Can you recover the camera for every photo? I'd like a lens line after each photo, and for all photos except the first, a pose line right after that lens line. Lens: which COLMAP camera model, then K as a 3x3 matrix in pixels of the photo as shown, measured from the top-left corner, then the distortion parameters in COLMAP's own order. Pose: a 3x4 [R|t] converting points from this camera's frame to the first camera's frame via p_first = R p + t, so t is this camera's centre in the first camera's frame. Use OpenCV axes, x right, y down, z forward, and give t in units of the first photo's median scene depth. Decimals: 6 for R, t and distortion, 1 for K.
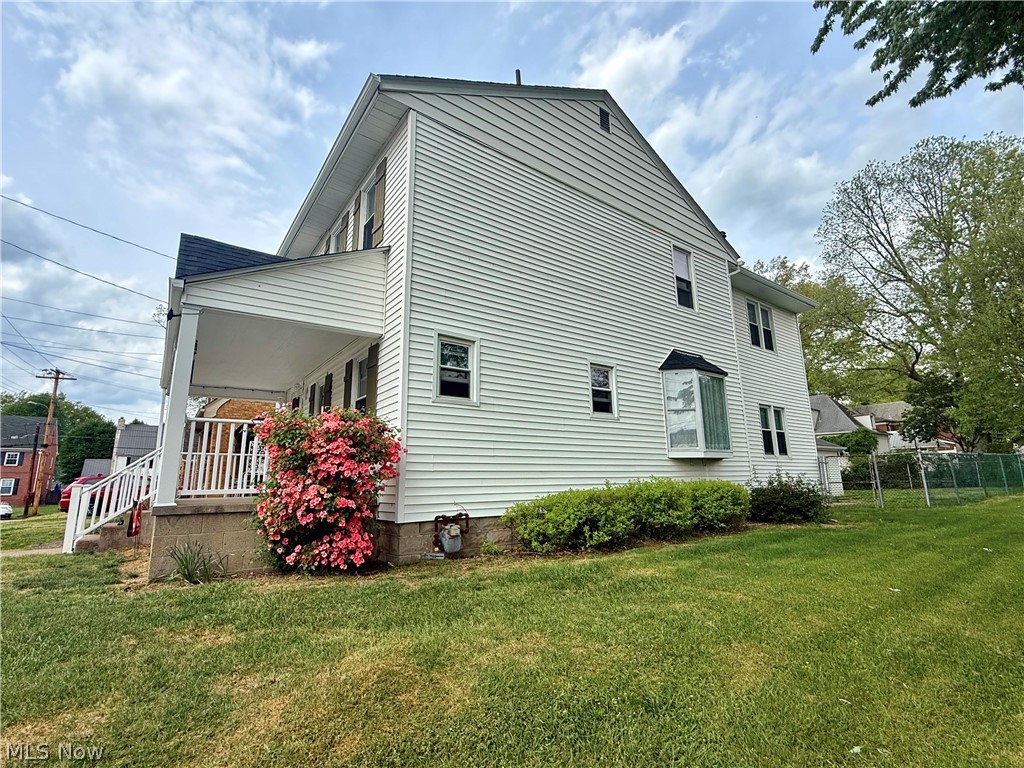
lens RADIAL K [[481.2, 0, 512.0], [0, 481.2, 381.3], [0, 0, 1]] dist [0.006354, 0.000039]
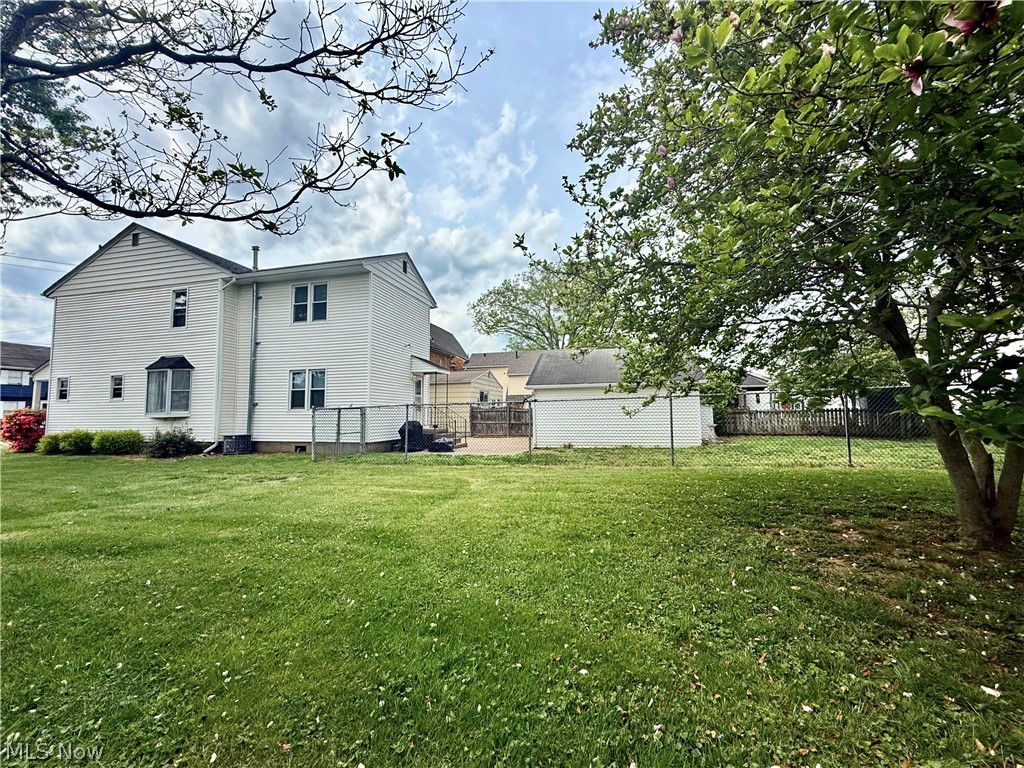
lens RADIAL K [[408.7, 0, 510.8], [0, 408.7, 381.7], [0, 0, 1]] dist [0.000524, -0.000155]
pose [[0.632674, -0.049289, -0.772848, 2.567183], [0.162030, 0.984309, 0.069866, 0.142213], [0.757278, -0.169427, 0.630733, 1.117979]]
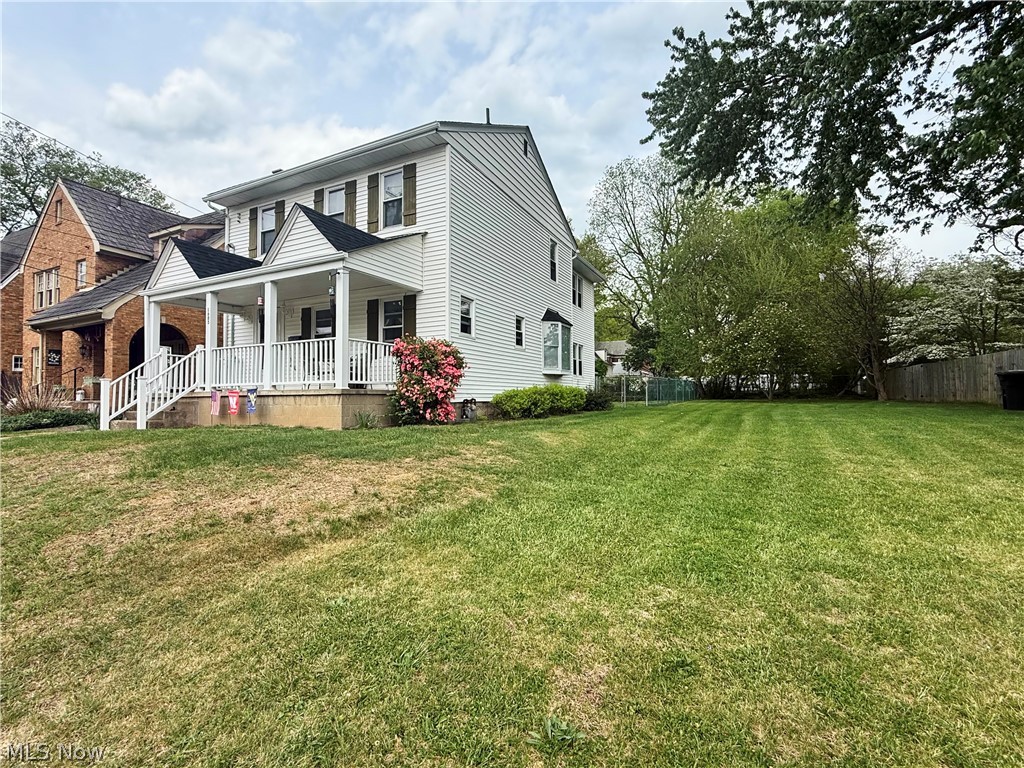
lens RADIAL K [[481.2, 0, 510.0], [0, 481.2, 380.9], [0, 0, 1]] dist [0.006354, 0.000039]
pose [[0.889039, 0.028383, 0.456952, -0.564256], [-0.104023, 0.984496, 0.141234, -0.043891], [-0.445858, -0.173096, 0.878207, -0.450908]]
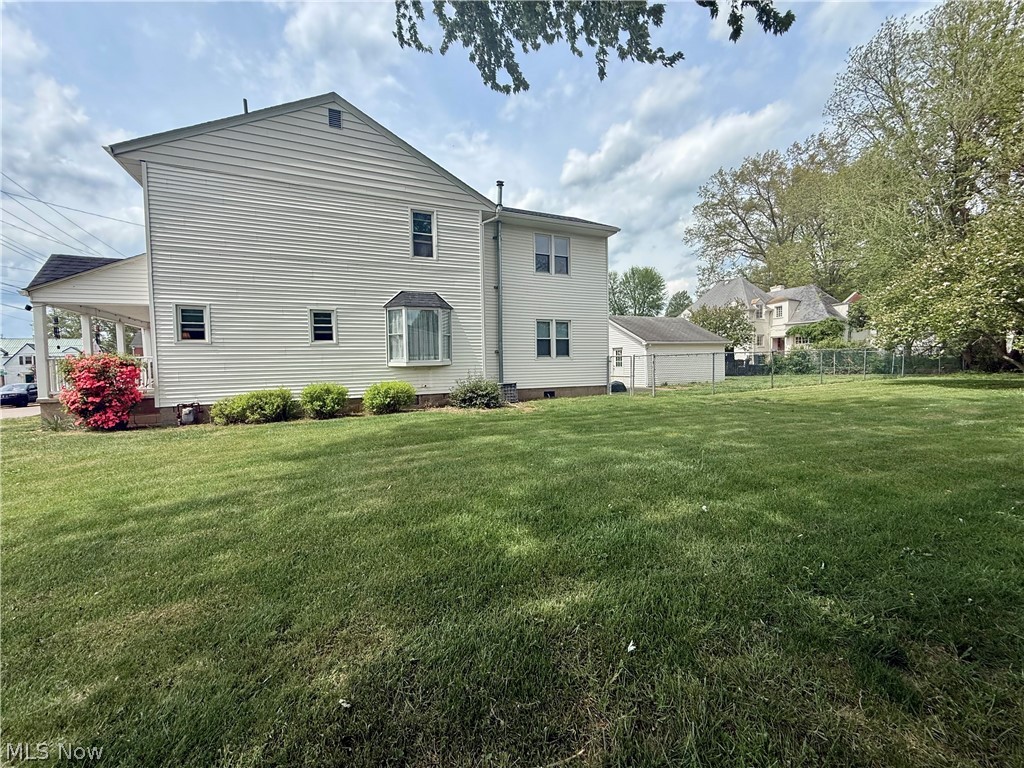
lens RADIAL K [[408.7, 0, 509.4], [0, 408.7, 382.5], [0, 0, 1]] dist [0.000524, -0.000155]
pose [[0.976426, 0.007688, -0.215714, 1.014738], [0.048086, 0.966504, 0.252106, -0.106165], [0.210426, -0.256536, 0.943351, -0.173676]]
